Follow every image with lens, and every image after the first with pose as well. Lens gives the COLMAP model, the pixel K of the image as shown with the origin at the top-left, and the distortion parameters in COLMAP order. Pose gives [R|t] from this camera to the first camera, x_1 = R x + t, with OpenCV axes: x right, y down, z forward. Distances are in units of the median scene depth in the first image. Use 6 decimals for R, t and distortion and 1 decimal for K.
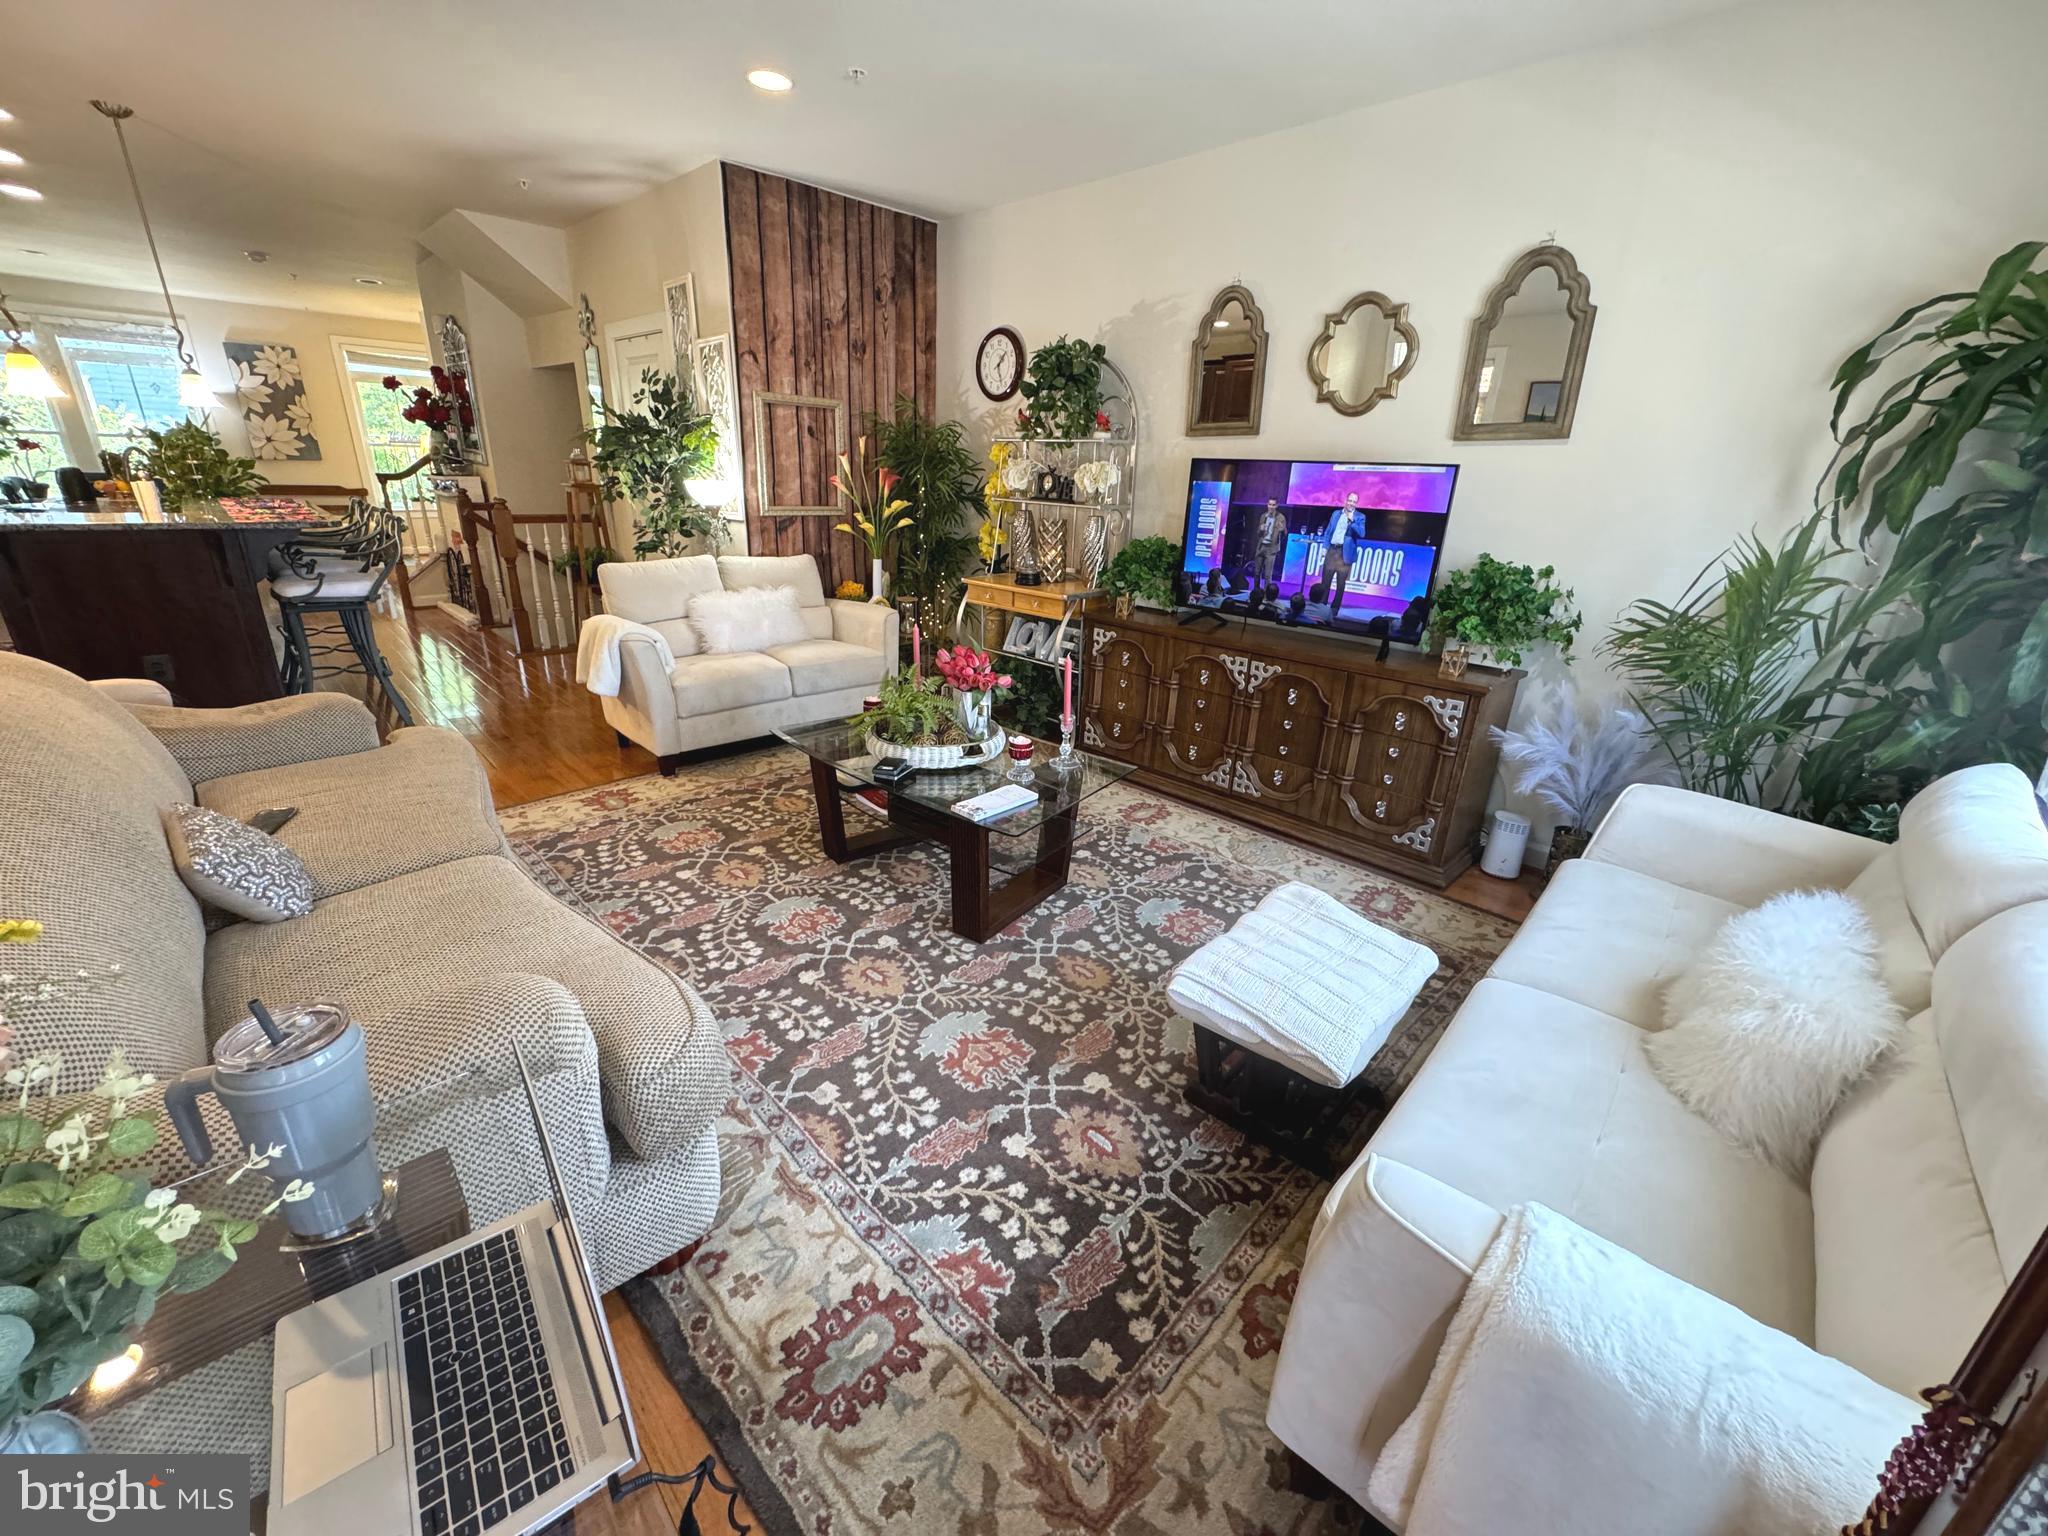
lens RADIAL K [[817.5, 0, 1020.8], [0, 817.5, 764.3], [0, 0, 1]] dist [-0.002841, 0.000398]
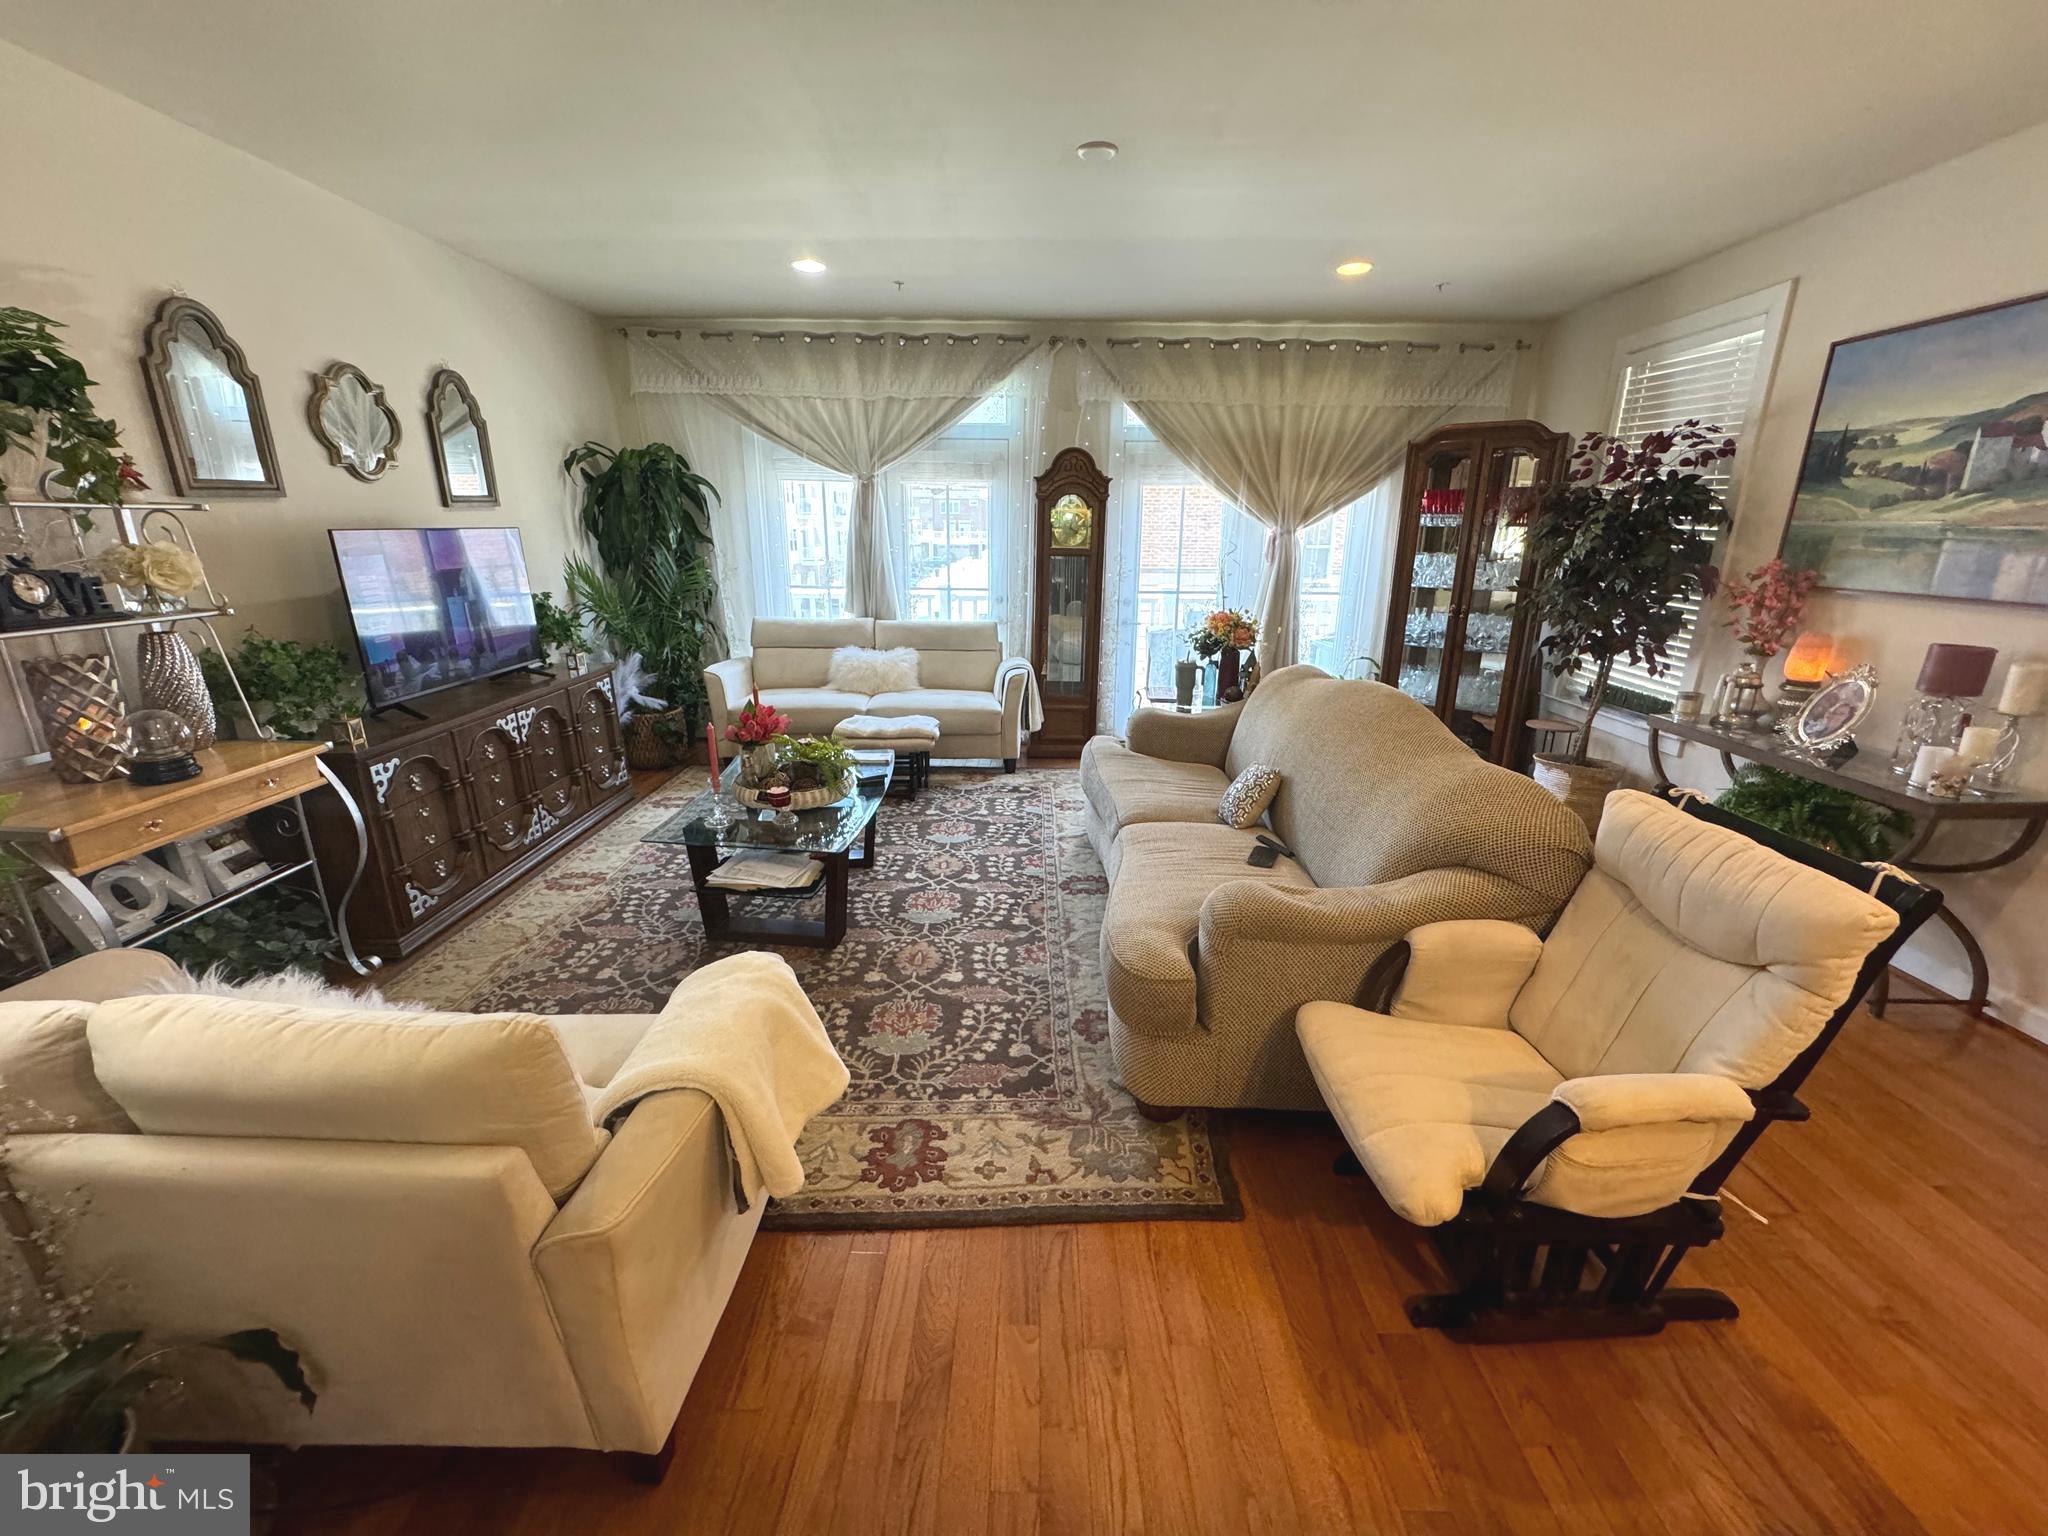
lens RADIAL K [[817.5, 0, 1026.4], [0, 817.5, 765.9], [0, 0, 1]] dist [-0.002841, 0.000398]
pose [[-0.703547, -0.243185, 0.667745, -0.959991], [0.209329, 0.827021, 0.521744, -0.511629], [-0.679119, 0.506850, -0.530943, 1.204926]]
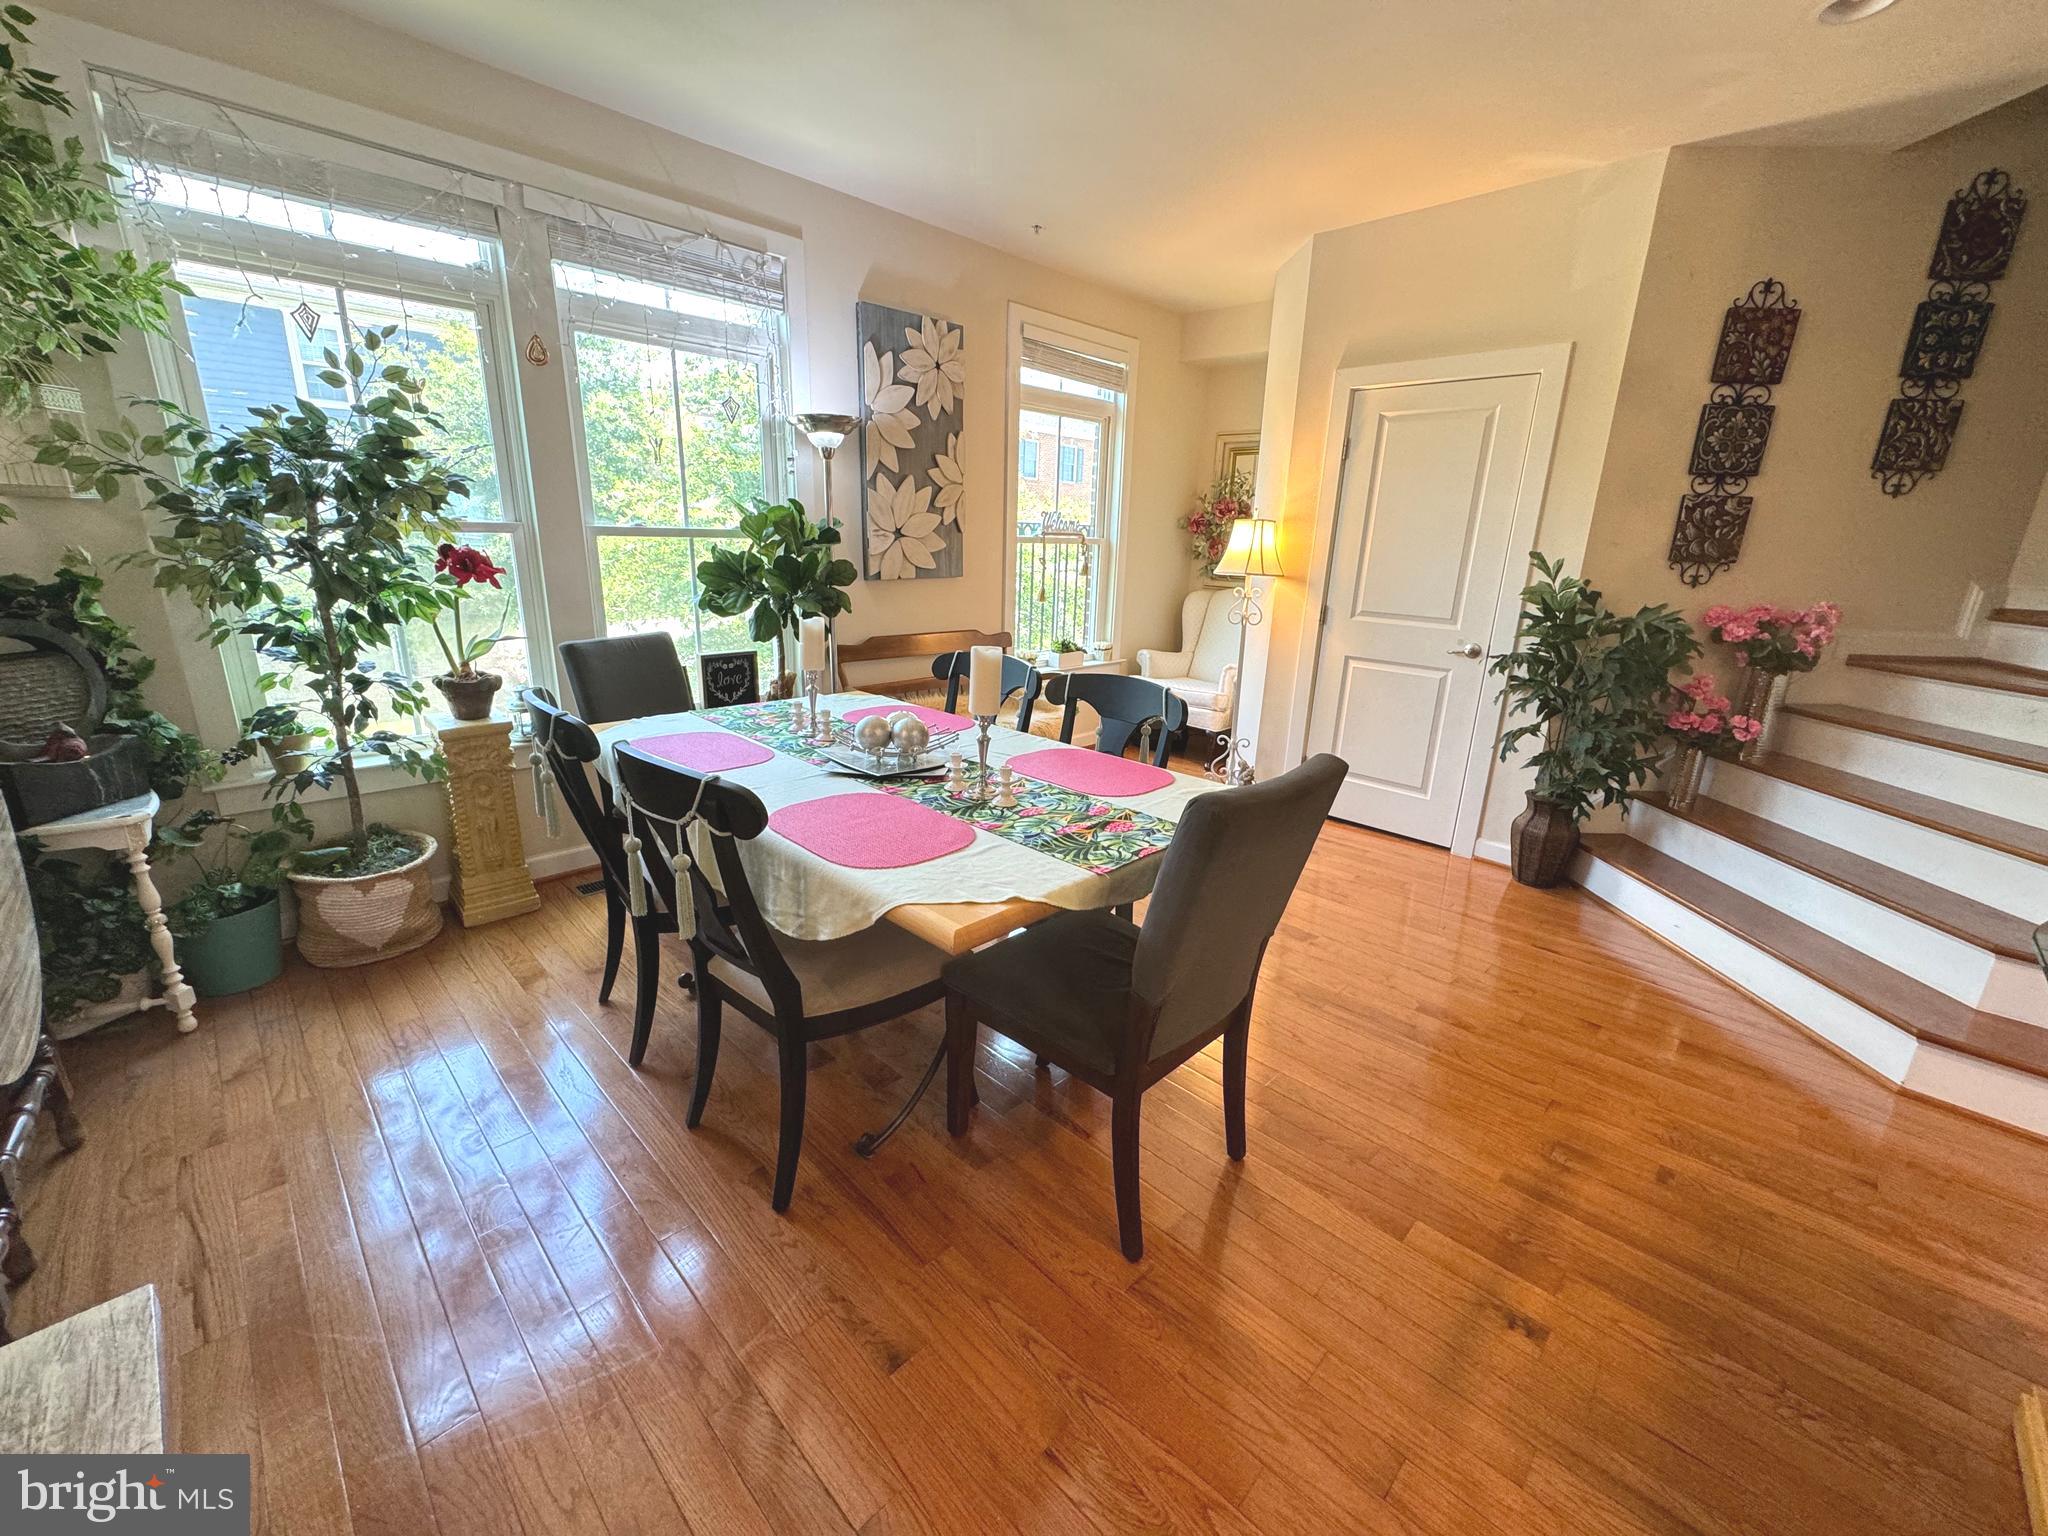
lens RADIAL K [[817.5, 0, 1026.3], [0, 817.5, 767.6], [0, 0, 1]] dist [-0.002841, 0.000398]
pose [[0.999799, -0.015049, 0.013272, -2.515472], [0.015957, 0.997332, -0.071229, -0.713570], [-0.012165, 0.071427, 0.997372, 1.697027]]
